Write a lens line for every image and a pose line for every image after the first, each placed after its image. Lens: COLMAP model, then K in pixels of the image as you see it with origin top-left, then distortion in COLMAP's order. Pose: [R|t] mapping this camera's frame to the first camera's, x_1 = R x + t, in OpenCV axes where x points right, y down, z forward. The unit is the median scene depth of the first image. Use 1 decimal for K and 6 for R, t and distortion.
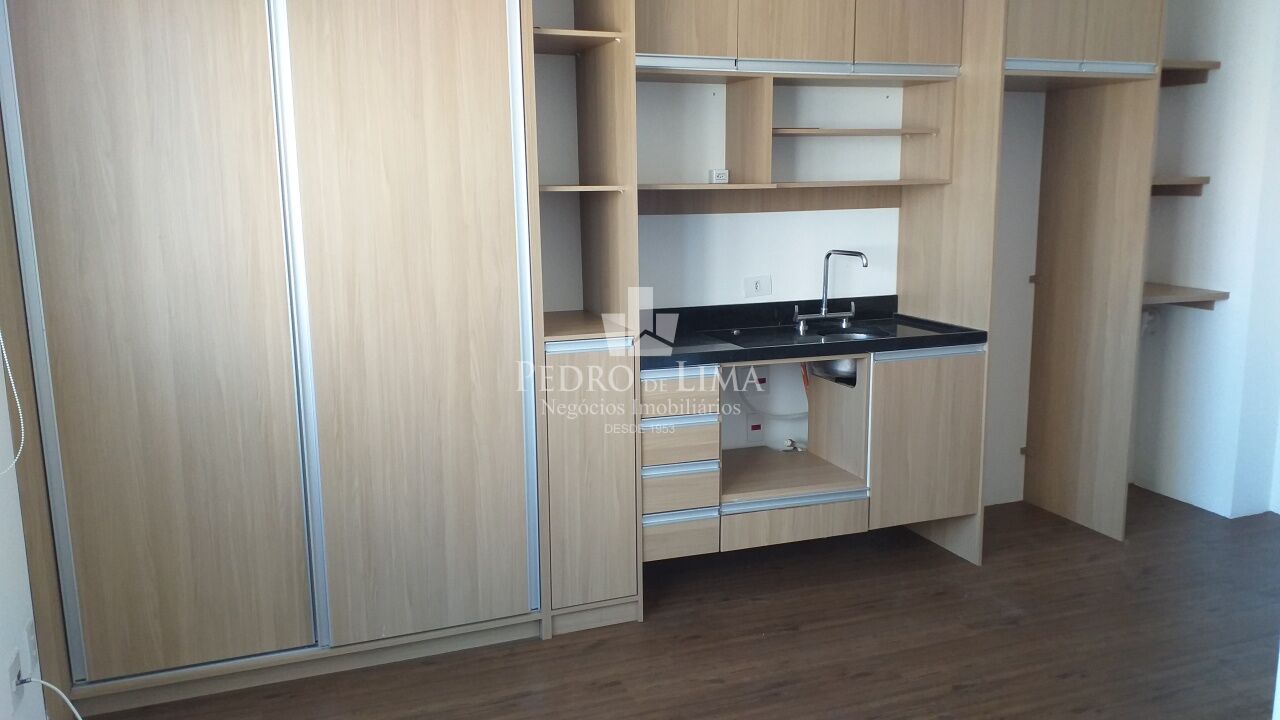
lens RADIAL K [[1022.0, 0, 661.7], [0, 1022.0, 361.8], [0, 0, 1]] dist [0.123569, -0.259977]
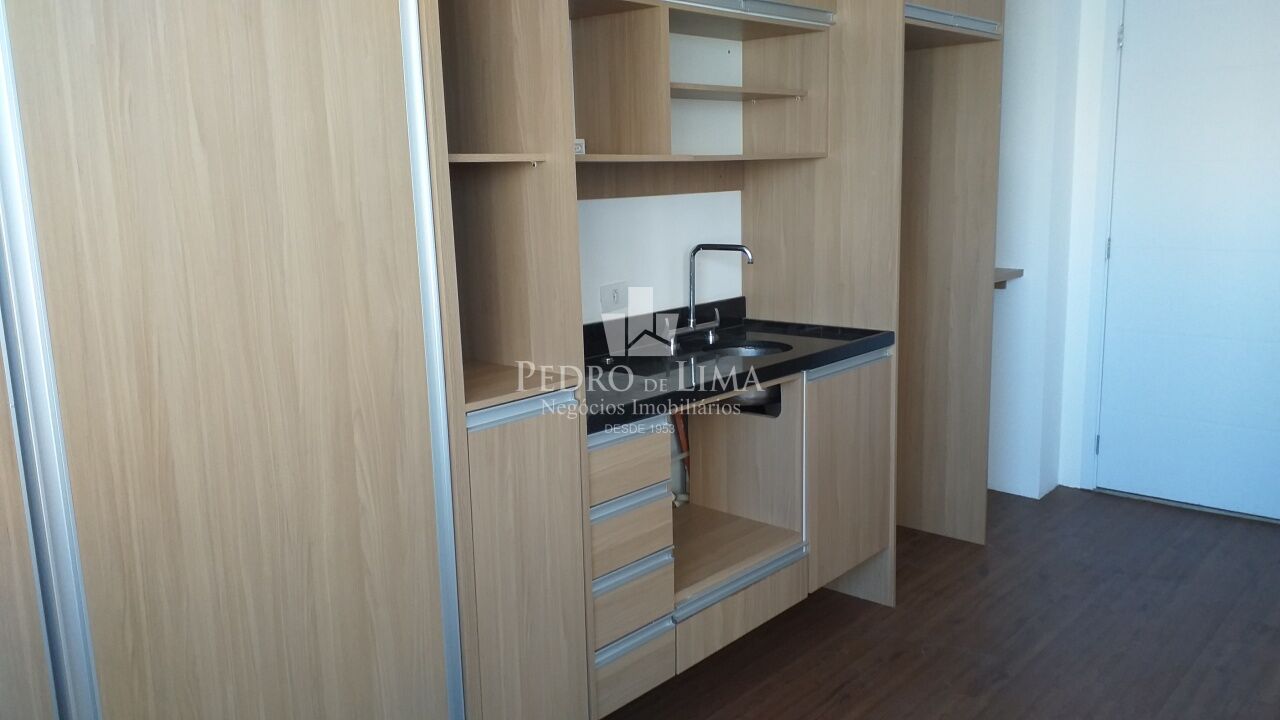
lens RADIAL K [[1022.0, 0, 661.7], [0, 1022.0, 361.8], [0, 0, 1]] dist [0.123569, -0.259977]
pose [[0.881152, -0.100679, 0.461989, -0.235895], [0.102428, 0.994511, 0.021368, -0.041071], [-0.461605, 0.028492, 0.886628, 0.336124]]
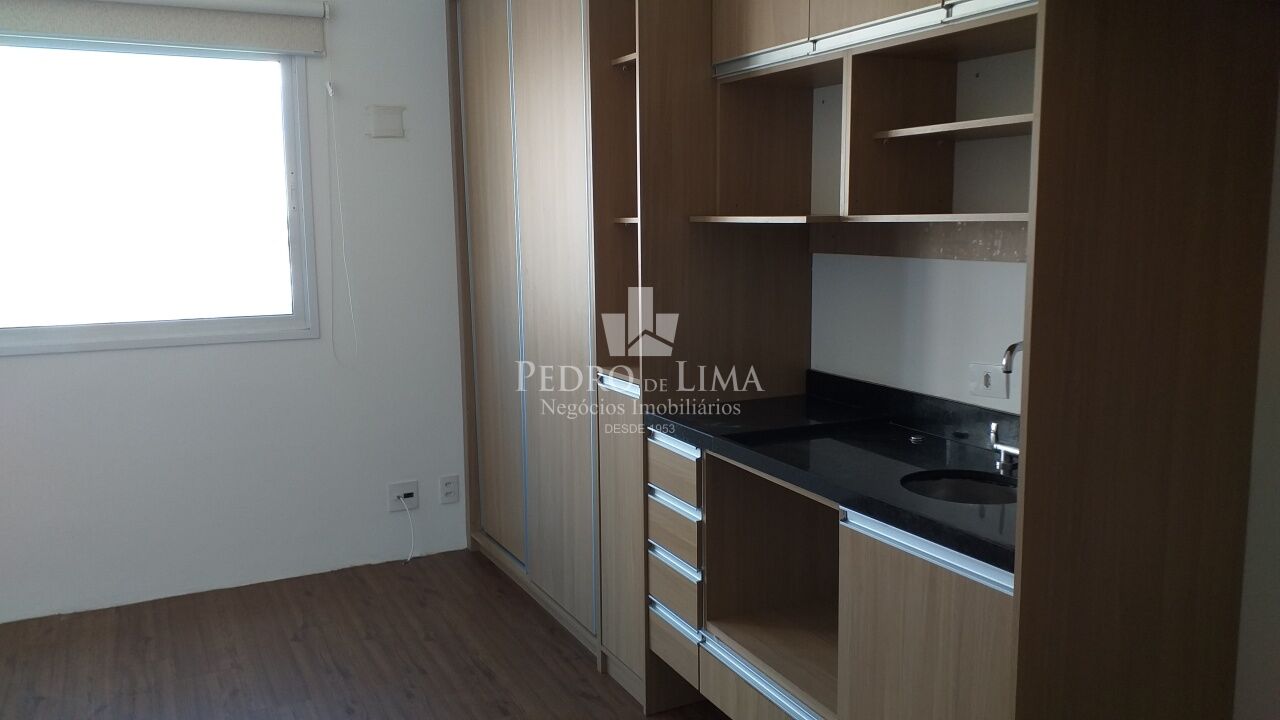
lens RADIAL K [[1024.9, 0, 640.0], [0, 1024.9, 360.0], [0, 0, 1]] dist [0.112539, 0.000478]
pose [[0.084310, 0.149512, -0.985159, 0.712966], [-0.165948, 0.976978, 0.134068, -0.140653], [0.982524, 0.152182, 0.107181, 0.760600]]
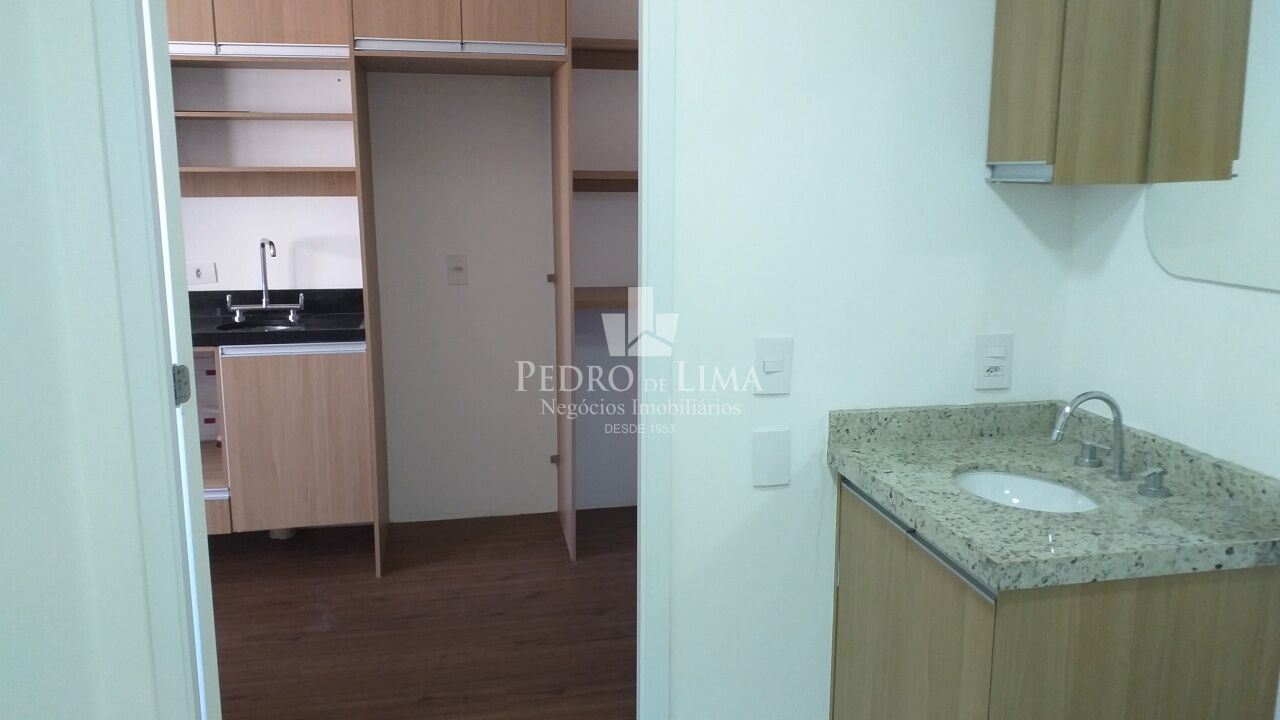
lens RADIAL K [[1022.0, 0, 661.7], [0, 1022.0, 361.8], [0, 0, 1]] dist [0.123569, -0.259977]
pose [[0.985470, 0.041942, -0.164587, 0.719366], [-0.040770, 0.999113, 0.010499, -0.020146], [0.164881, -0.003637, 0.986307, 0.112547]]
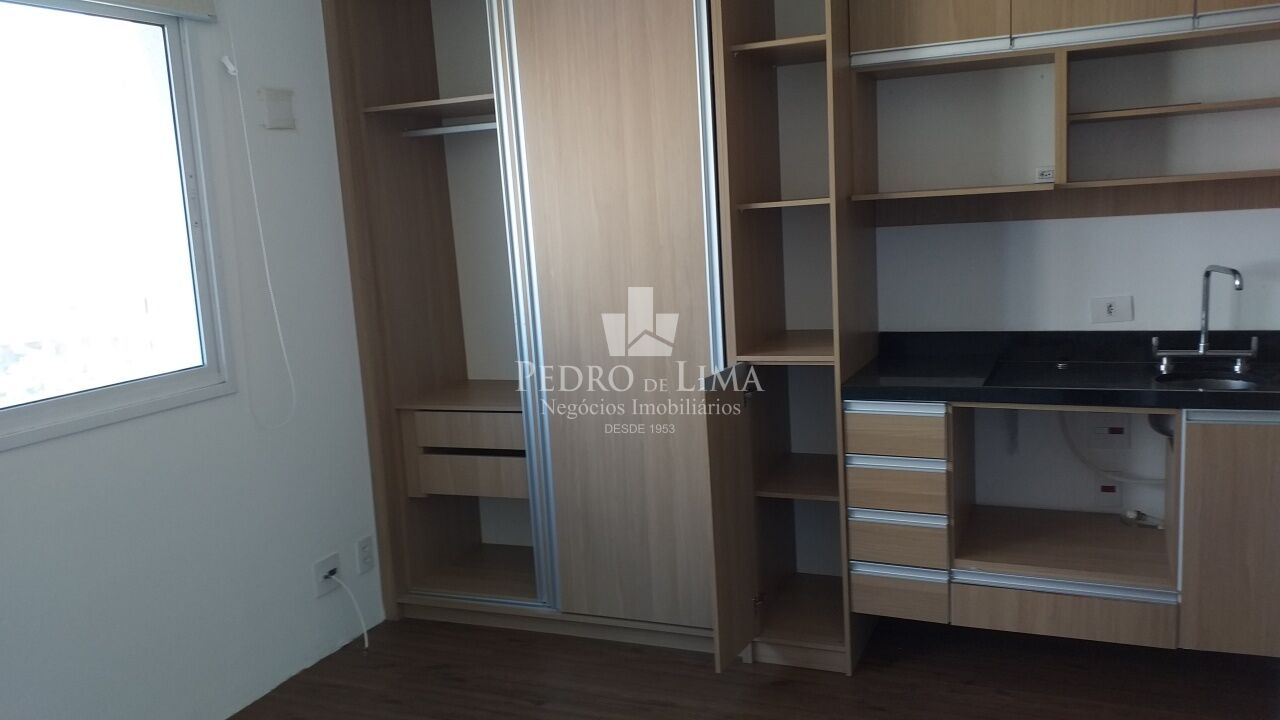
lens RADIAL K [[1032.2, 0, 652.1], [0, 1032.2, 363.2], [0, 0, 1]] dist [0.014484, -0.001654]
pose [[0.707063, 0.075652, -0.703093, 0.425255], [-0.070826, 0.996838, 0.036033, -0.038527], [0.703595, 0.024320, 0.710185, 0.196397]]
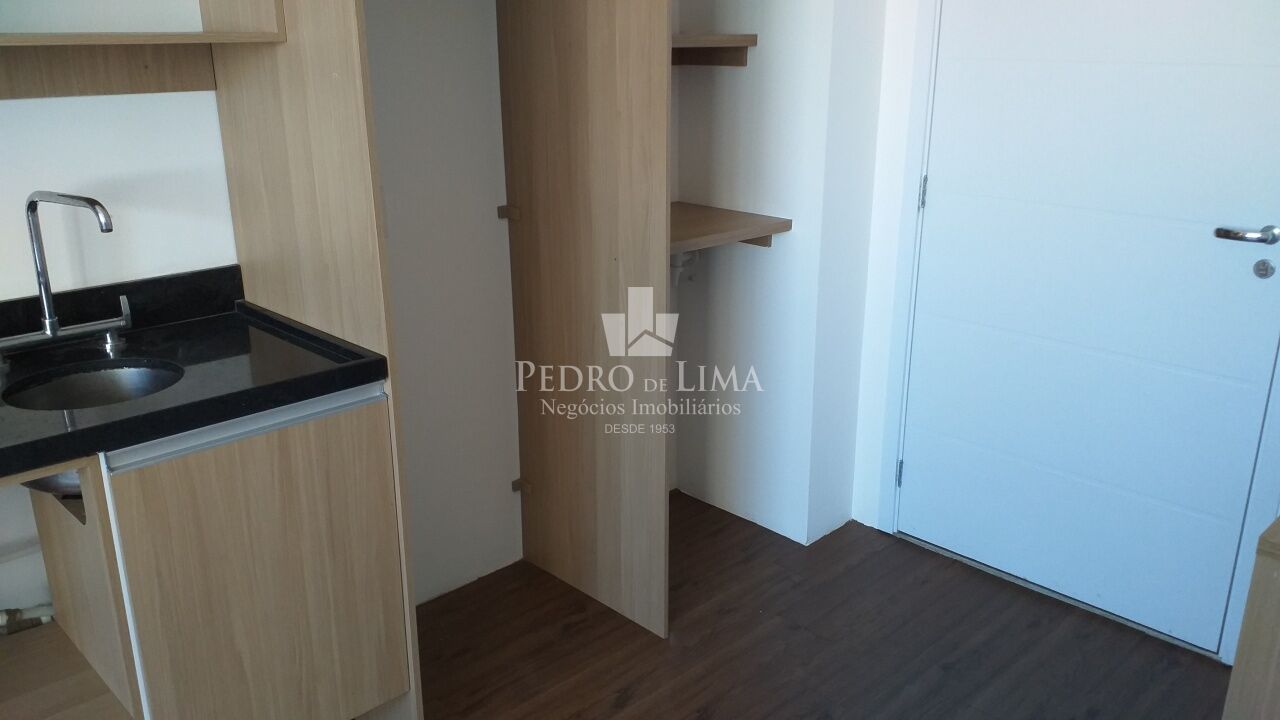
lens RADIAL K [[1018.6, 0, 663.9], [0, 1018.6, 360.6], [0, 0, 1]] dist [0.000180, -0.012327]
pose [[0.913820, -0.114365, 0.389684, 0.242045], [0.061859, 0.987531, 0.144763, -0.086634], [-0.401381, -0.108182, 0.909500, 0.499400]]
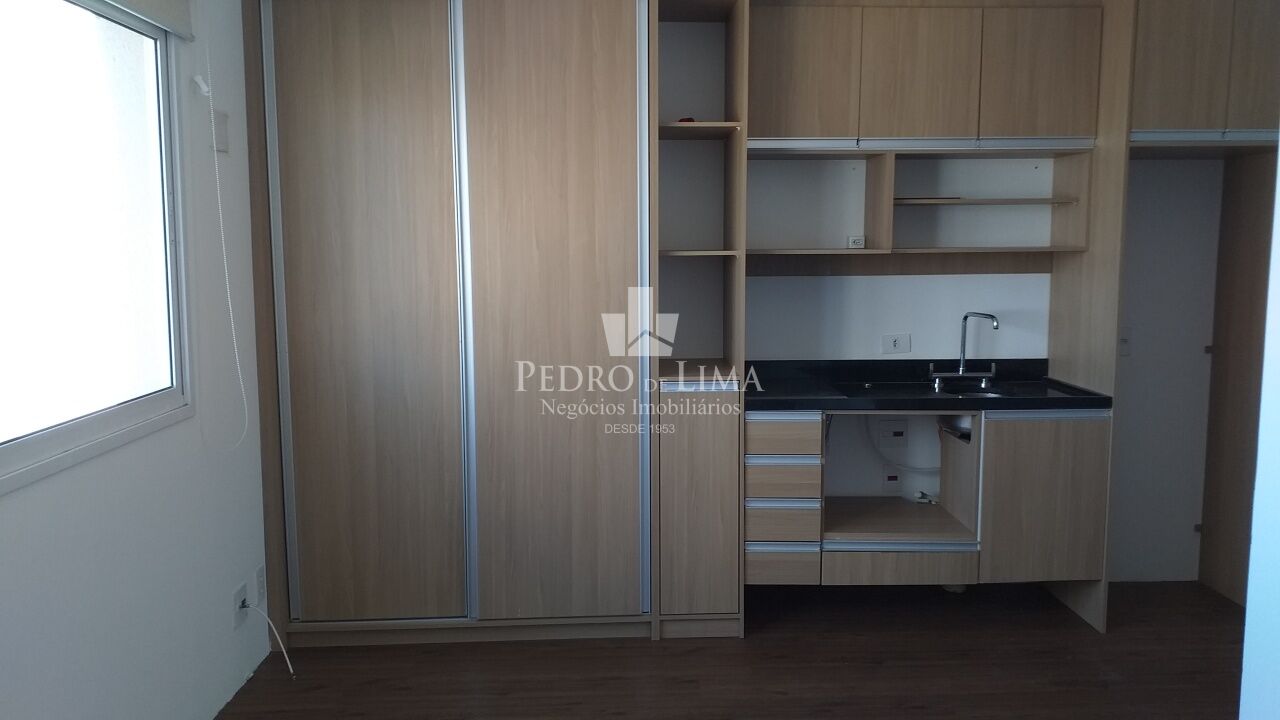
lens RADIAL K [[1022.0, 0, 661.7], [0, 1022.0, 361.8], [0, 0, 1]] dist [0.123569, -0.259977]
pose [[0.946335, 0.042127, -0.320430, 0.215650], [-0.061711, 0.996780, -0.051206, 0.014801], [0.317241, 0.068232, 0.945887, -0.092530]]
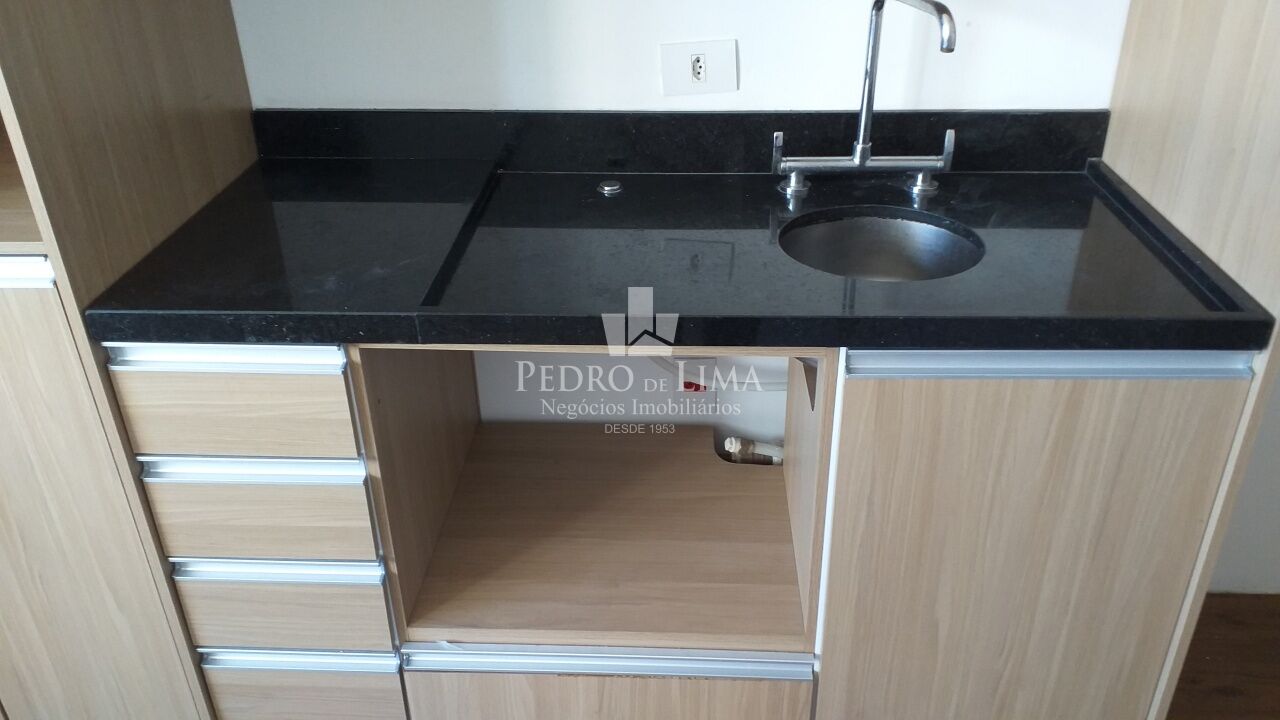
lens RADIAL K [[1022.0, 0, 661.7], [0, 1022.0, 361.8], [0, 0, 1]] dist [0.123569, -0.259977]
pose [[0.918066, 0.190385, -0.347718, 0.251310], [-0.065313, 0.937785, 0.341018, -0.107256], [0.391009, -0.290366, 0.873384, 0.642092]]
